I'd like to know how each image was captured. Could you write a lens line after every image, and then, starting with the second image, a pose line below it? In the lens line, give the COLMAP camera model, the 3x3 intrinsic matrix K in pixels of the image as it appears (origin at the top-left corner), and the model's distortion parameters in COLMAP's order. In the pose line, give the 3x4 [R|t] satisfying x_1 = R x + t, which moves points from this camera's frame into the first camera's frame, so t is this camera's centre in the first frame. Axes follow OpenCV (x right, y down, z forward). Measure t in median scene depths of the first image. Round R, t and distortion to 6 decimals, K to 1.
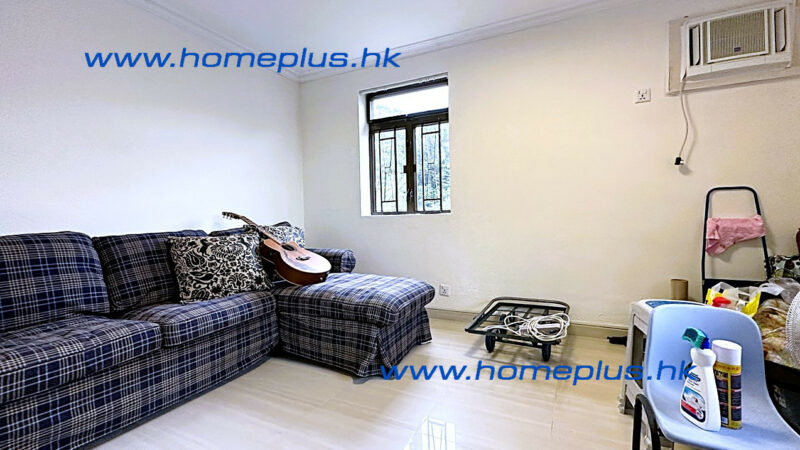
lens RADIAL K [[340.8, 0, 402.1], [0, 340.8, 230.4], [0, 0, 1]] dist [-0.005568, -0.000674]
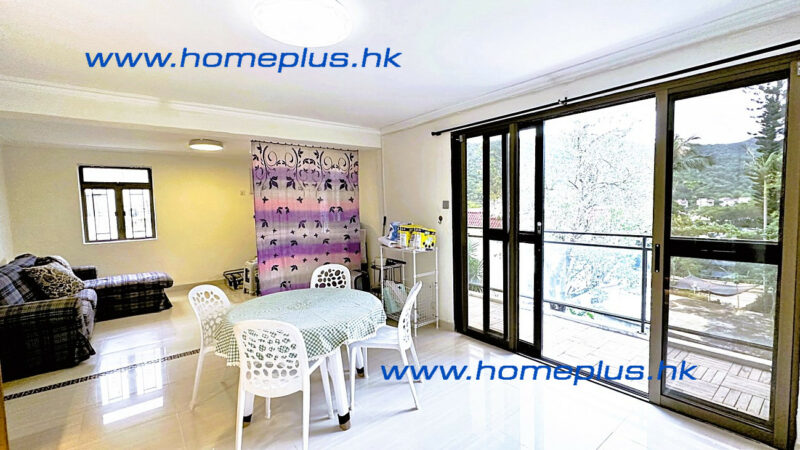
lens RADIAL K [[340.8, 0, 395.2], [0, 340.8, 227.4], [0, 0, 1]] dist [-0.005568, -0.000674]
pose [[0.426851, -0.057633, 0.902484, -0.919937], [0.064361, 0.997373, 0.033252, -0.080552], [-0.902029, 0.043891, 0.429439, -0.946369]]
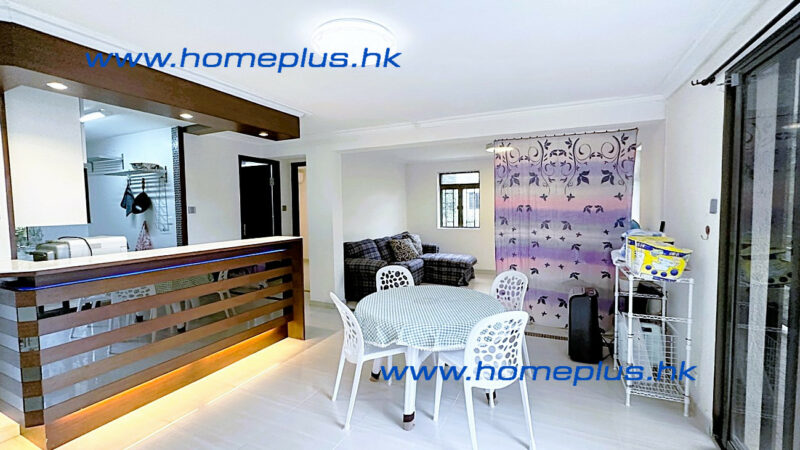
lens RADIAL K [[340.8, 0, 406.4], [0, 340.8, 226.8], [0, 0, 1]] dist [-0.005568, -0.000674]
pose [[0.998896, 0.005791, 0.046609, -0.432163], [-0.006131, 0.999956, 0.007146, -0.070317], [-0.046566, -0.007424, 0.998888, -1.202566]]
